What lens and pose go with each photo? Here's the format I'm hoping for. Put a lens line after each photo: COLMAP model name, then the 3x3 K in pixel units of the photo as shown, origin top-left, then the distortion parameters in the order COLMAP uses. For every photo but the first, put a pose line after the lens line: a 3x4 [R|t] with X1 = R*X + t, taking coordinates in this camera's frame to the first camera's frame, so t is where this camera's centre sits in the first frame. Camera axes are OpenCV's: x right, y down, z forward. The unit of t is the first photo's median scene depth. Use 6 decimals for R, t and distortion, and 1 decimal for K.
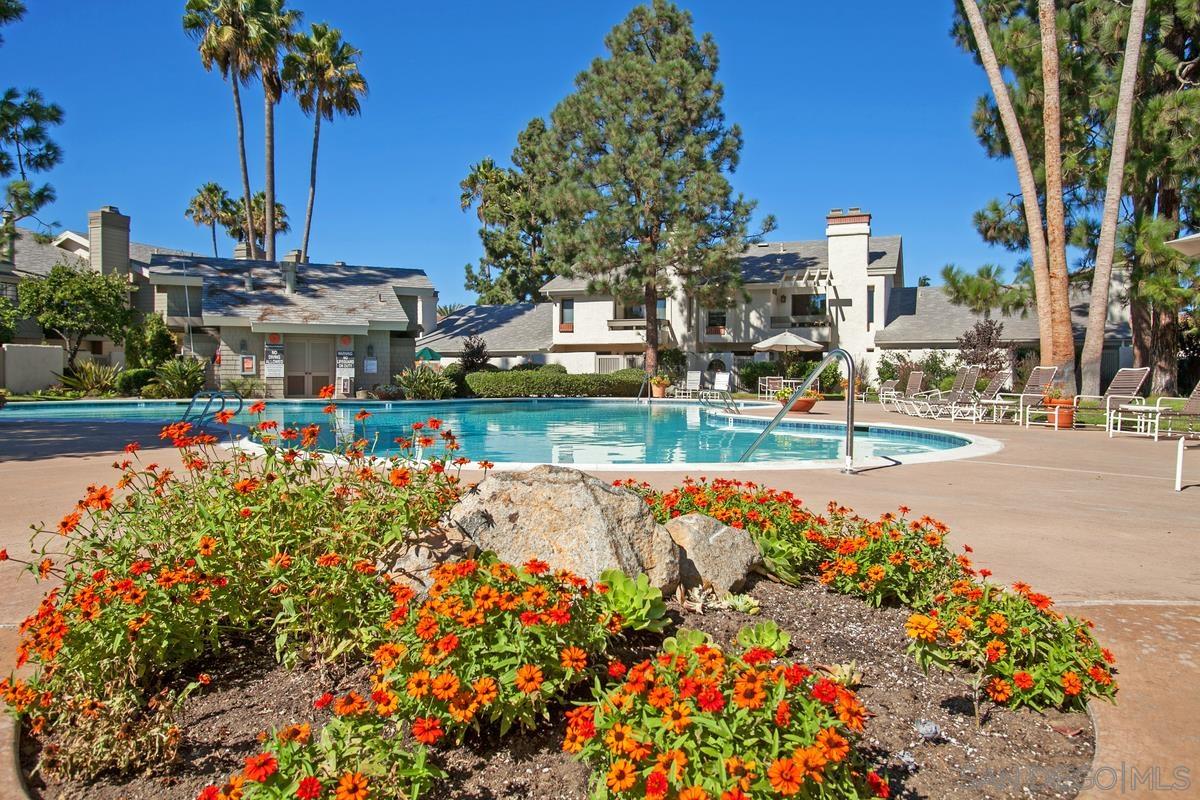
lens RADIAL K [[851.8, 0, 601.6], [0, 851.8, 396.7], [0, 0, 1]] dist [-0.004975, -0.000511]
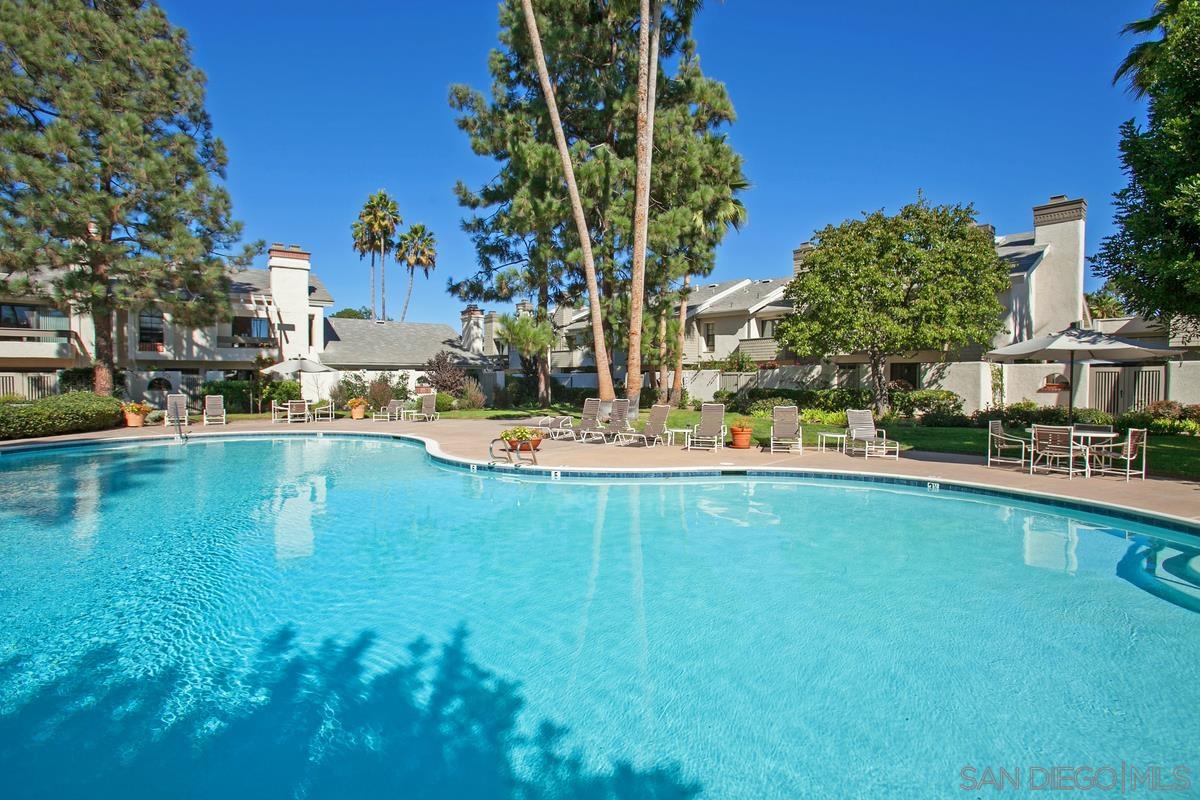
lens RADIAL K [[568.6, 0, 598.4], [0, 568.6, 391.5], [0, 0, 1]] dist [-0.006513, -0.000314]
pose [[0.534279, -0.024629, 0.844949, -0.136933], [0.022374, 0.999637, 0.014990, -0.027009], [-0.845012, 0.010896, 0.534637, 0.247336]]
